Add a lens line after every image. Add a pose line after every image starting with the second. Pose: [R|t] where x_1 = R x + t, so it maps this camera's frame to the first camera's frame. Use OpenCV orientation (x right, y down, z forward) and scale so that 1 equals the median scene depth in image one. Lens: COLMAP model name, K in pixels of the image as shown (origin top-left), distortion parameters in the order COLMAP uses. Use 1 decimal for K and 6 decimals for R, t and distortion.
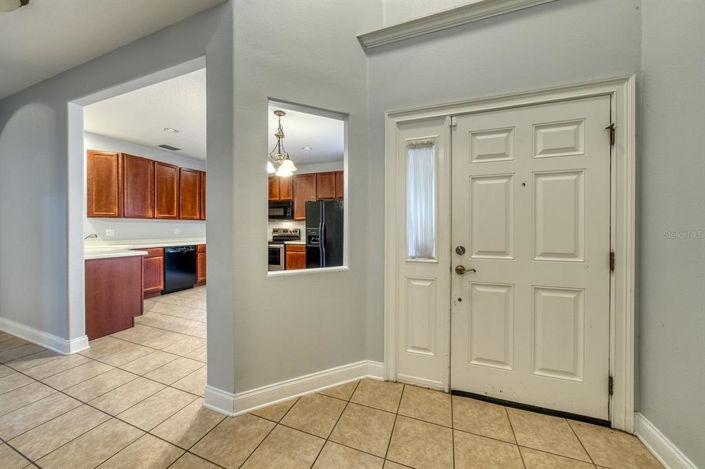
lens RADIAL K [[241.2, 0, 343.6], [0, 241.2, 230.2], [0, 0, 1]] dist [0.001471, 0.000674]
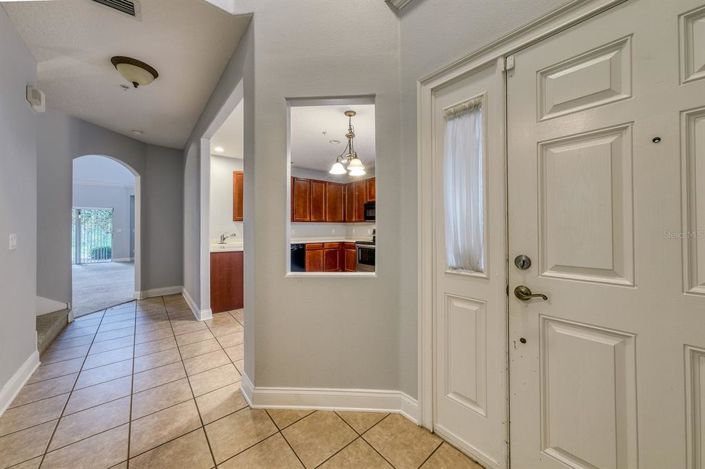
lens RADIAL K [[241.2, 0, 354.9], [0, 241.2, 227.4], [0, 0, 1]] dist [0.001471, 0.000674]
pose [[0.887854, -0.008040, -0.460056, 0.356364], [0.002031, 0.999906, -0.013555, 0.000215], [0.460121, 0.011100, 0.887787, 0.218499]]
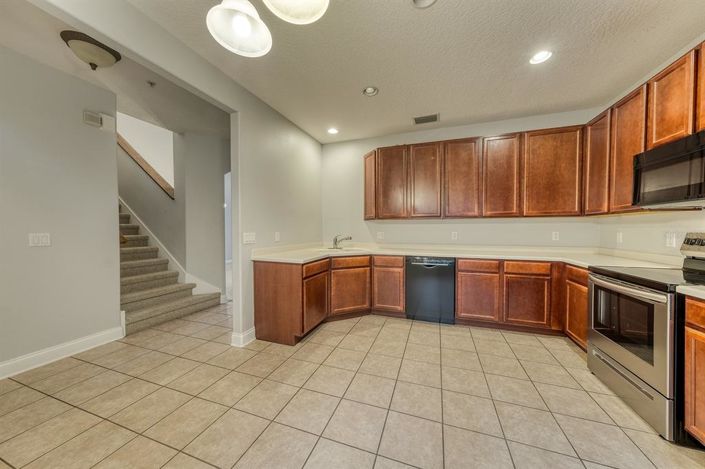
lens RADIAL K [[241.2, 0, 355.0], [0, 241.2, 233.9], [0, 0, 1]] dist [0.001471, 0.000674]
pose [[0.050576, 0.022786, -0.998460, -0.011471], [-0.007607, 0.999719, 0.022430, -0.033221], [0.998691, 0.006460, 0.050735, 1.860894]]
